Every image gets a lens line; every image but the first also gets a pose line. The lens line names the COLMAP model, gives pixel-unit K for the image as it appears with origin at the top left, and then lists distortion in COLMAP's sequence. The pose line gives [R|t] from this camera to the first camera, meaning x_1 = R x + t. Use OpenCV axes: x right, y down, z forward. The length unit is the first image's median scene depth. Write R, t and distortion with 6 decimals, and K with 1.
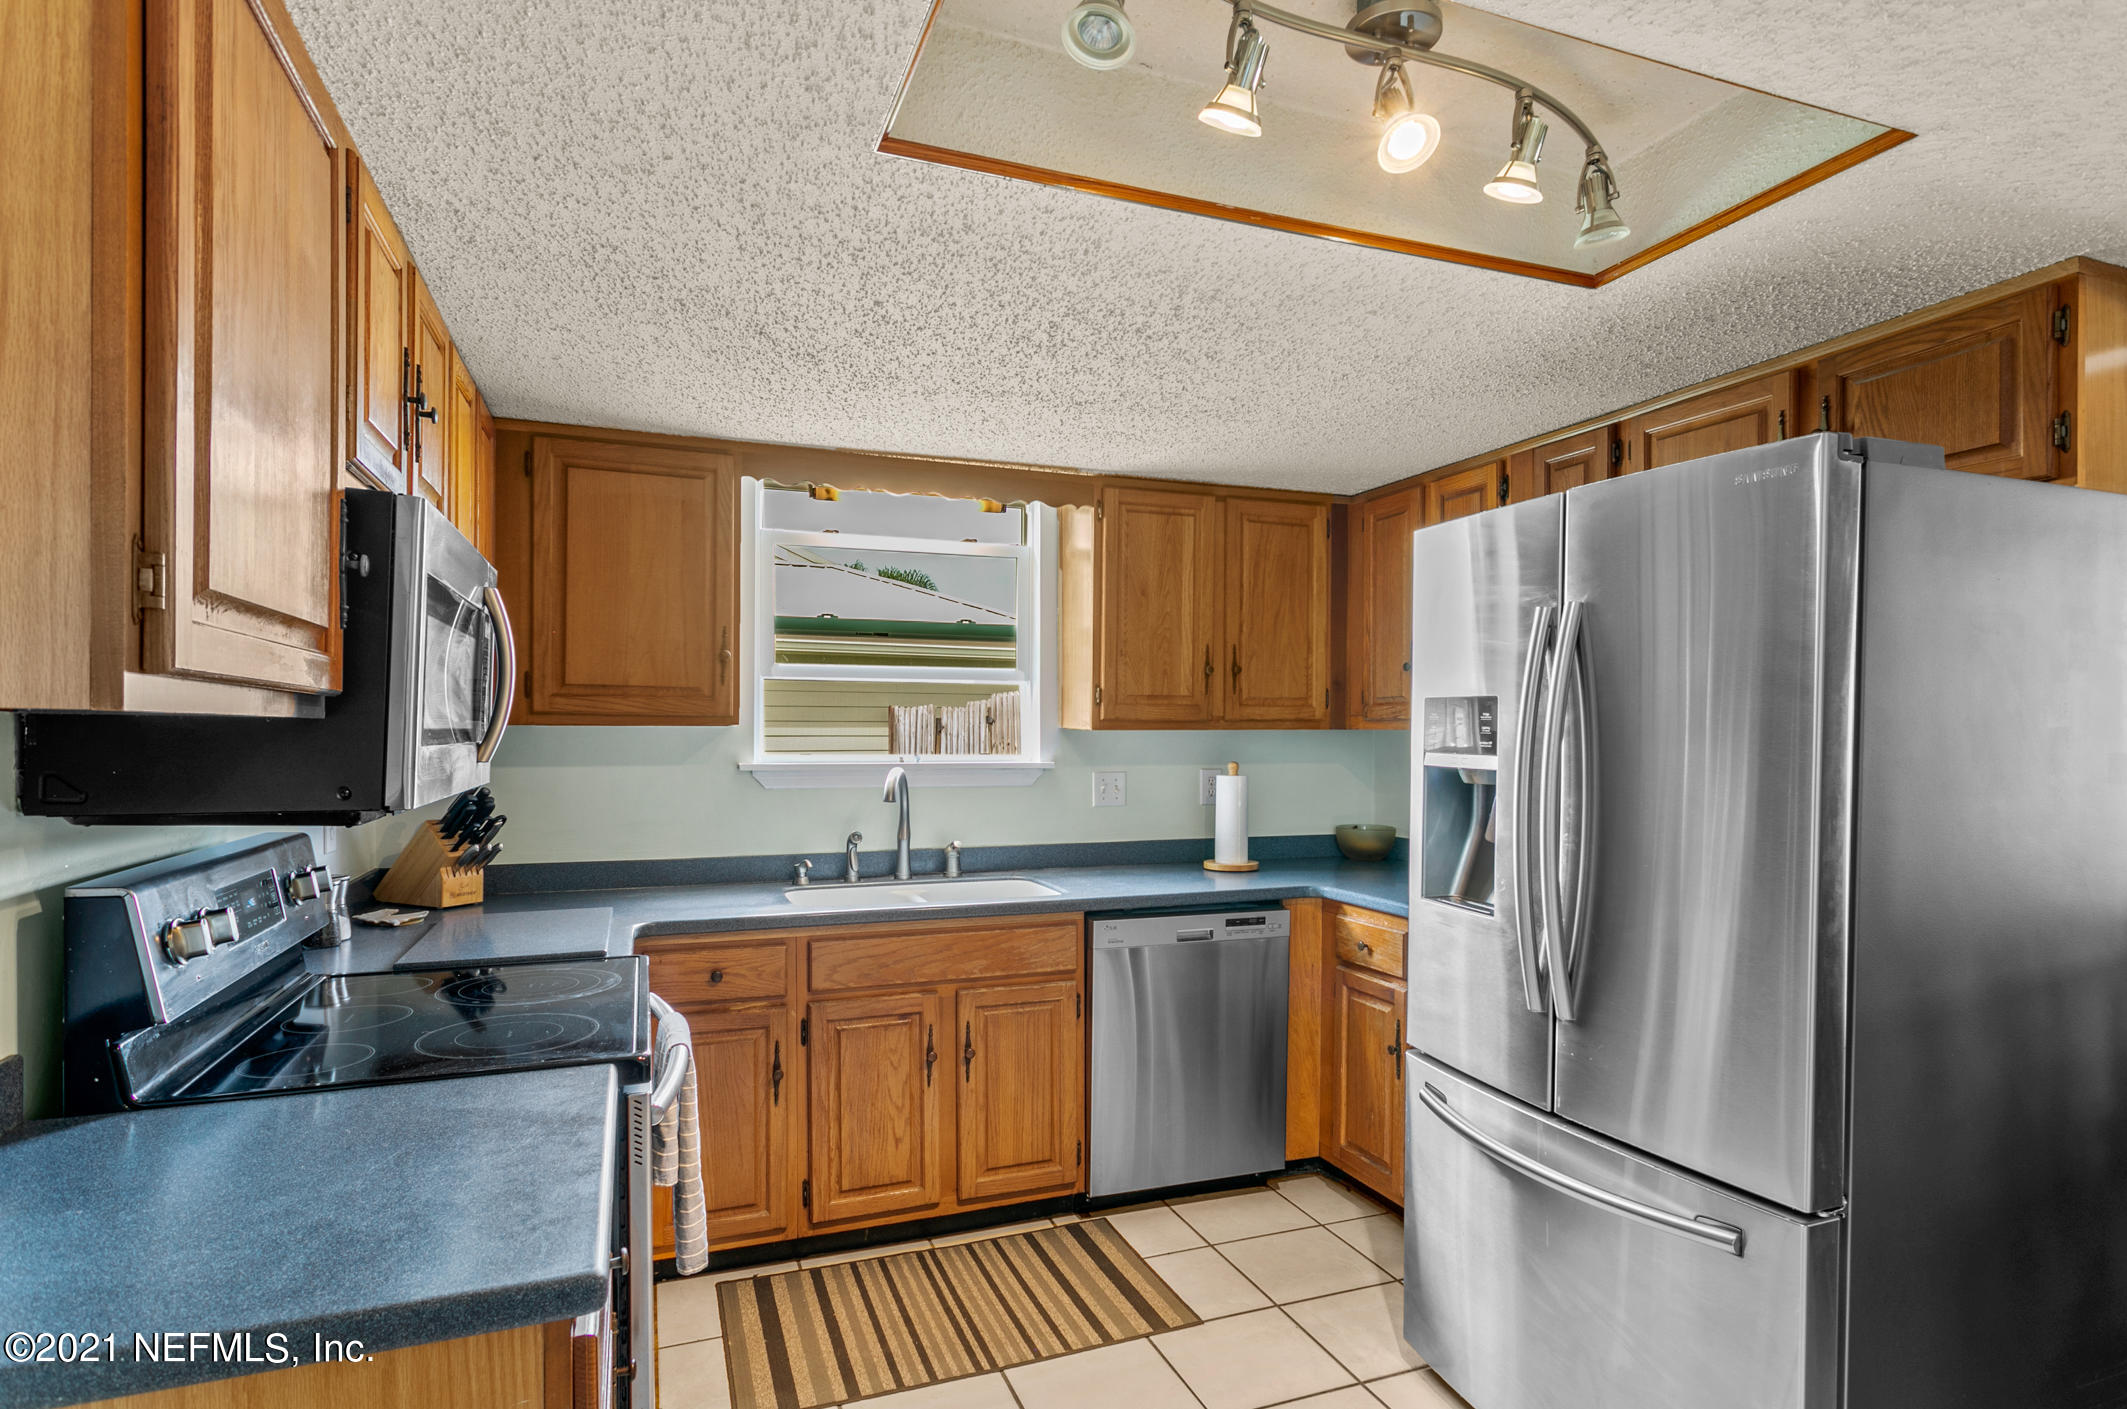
lens RADIAL K [[1114.4, 0, 1126.6], [0, 1114.4, 746.2], [0, 0, 1]] dist [-0.004316, 0.003050]
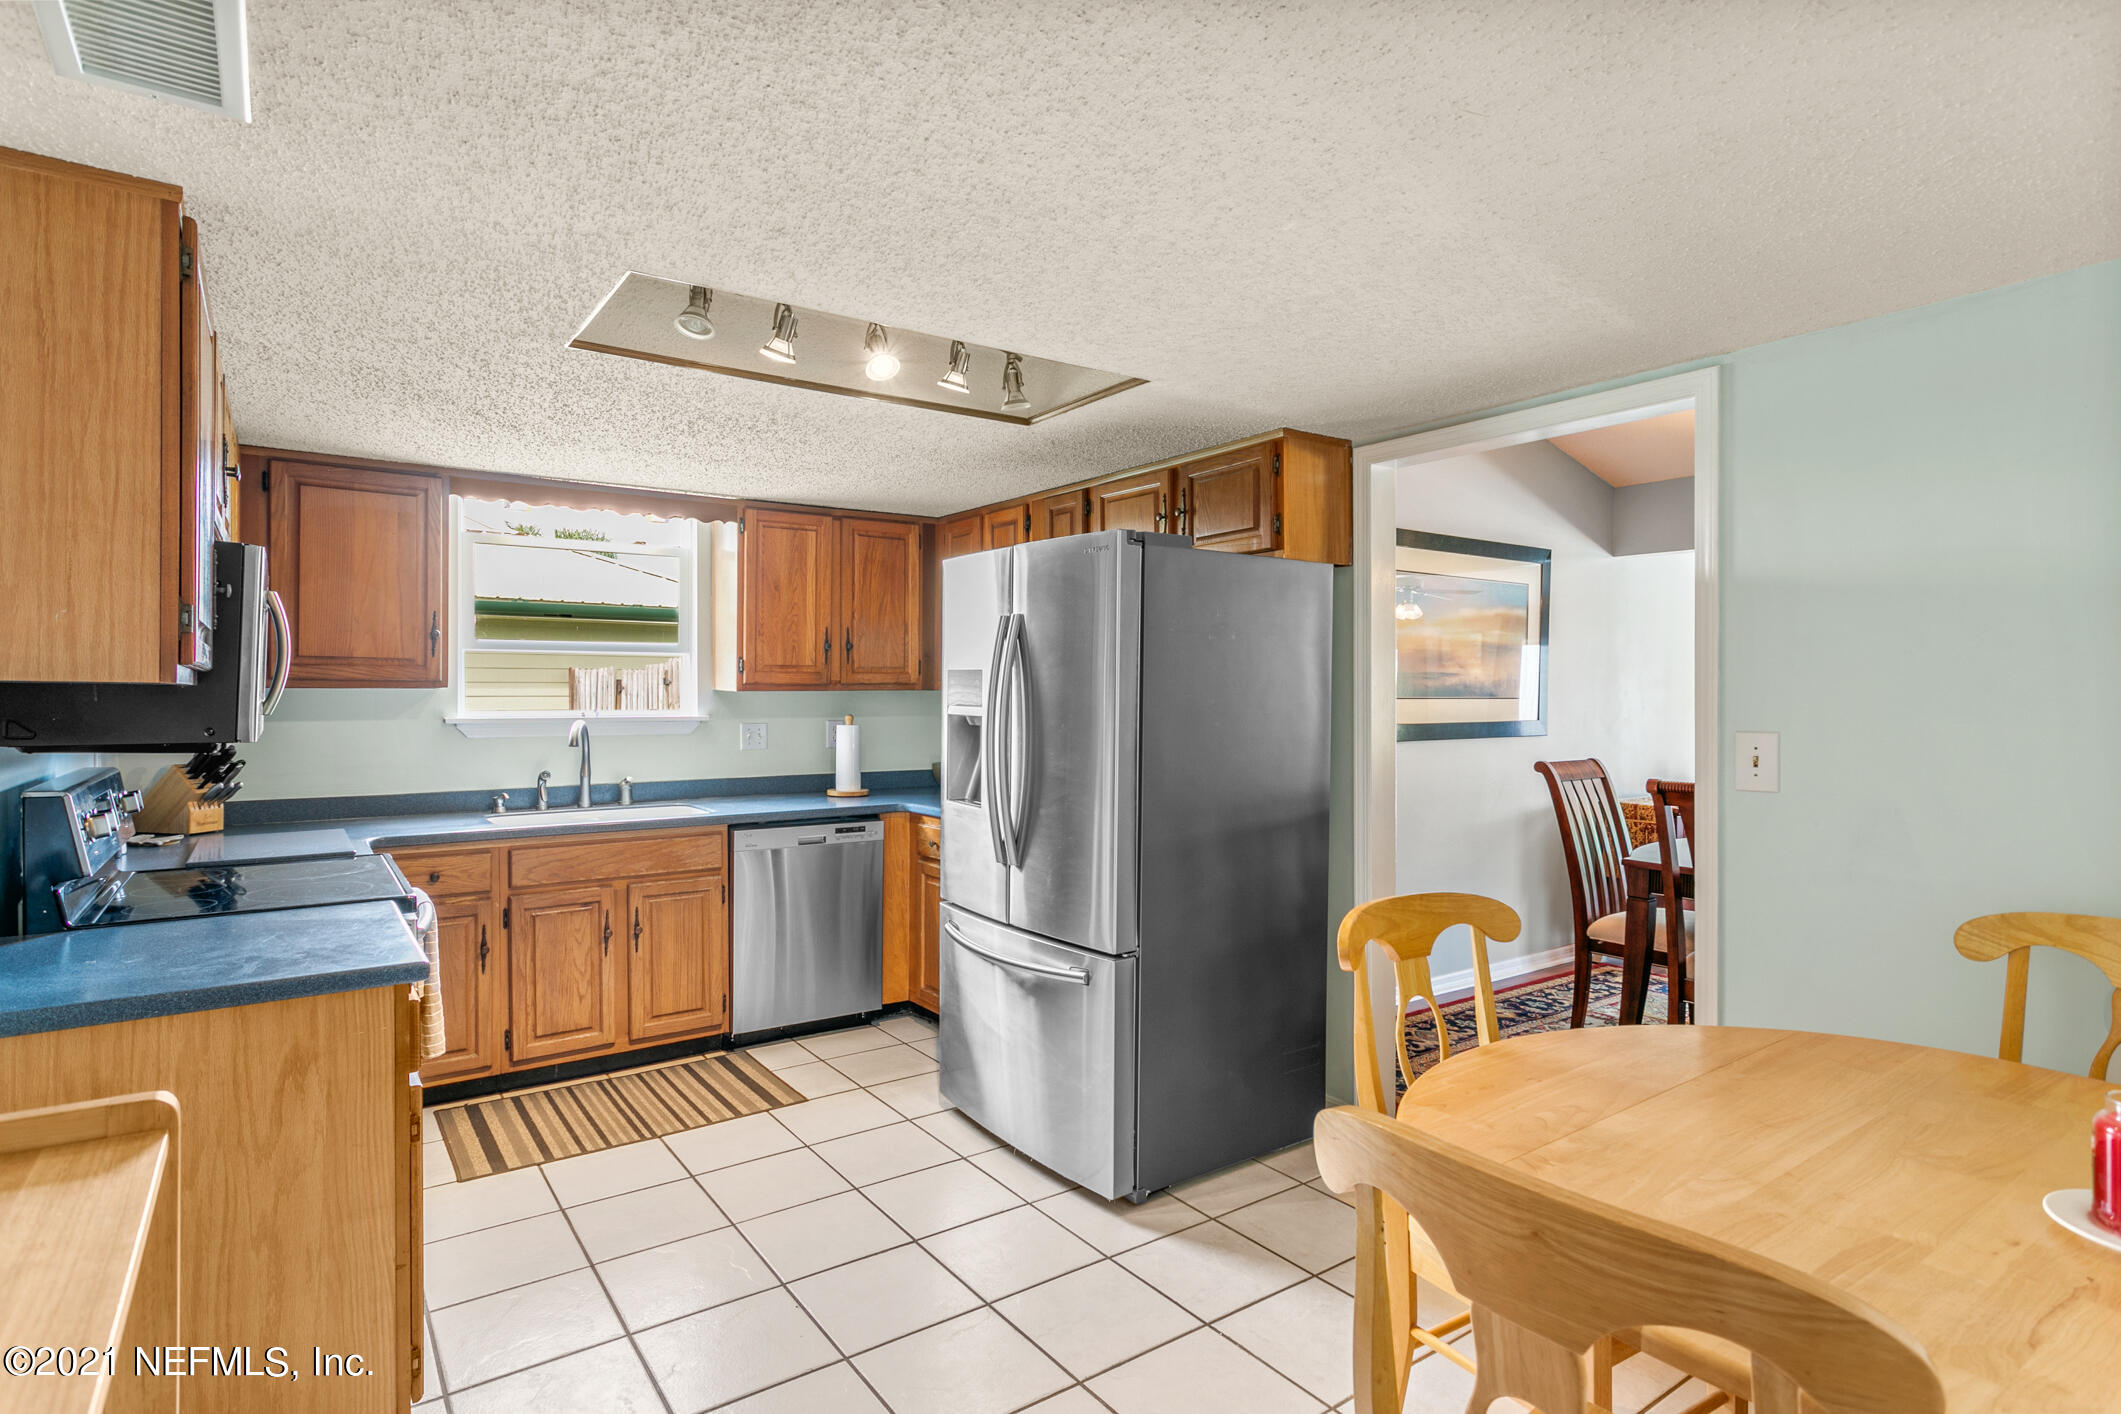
lens RADIAL K [[1111.3, 0, 1075.7], [0, 1111.3, 703.0], [0, 0, 1]] dist [-0.004316, 0.003050]
pose [[0.975915, -0.003970, 0.218113, 0.085746], [0.004587, 0.999987, -0.002321, 0.005303], [-0.218101, 0.003266, 0.975921, -0.437296]]
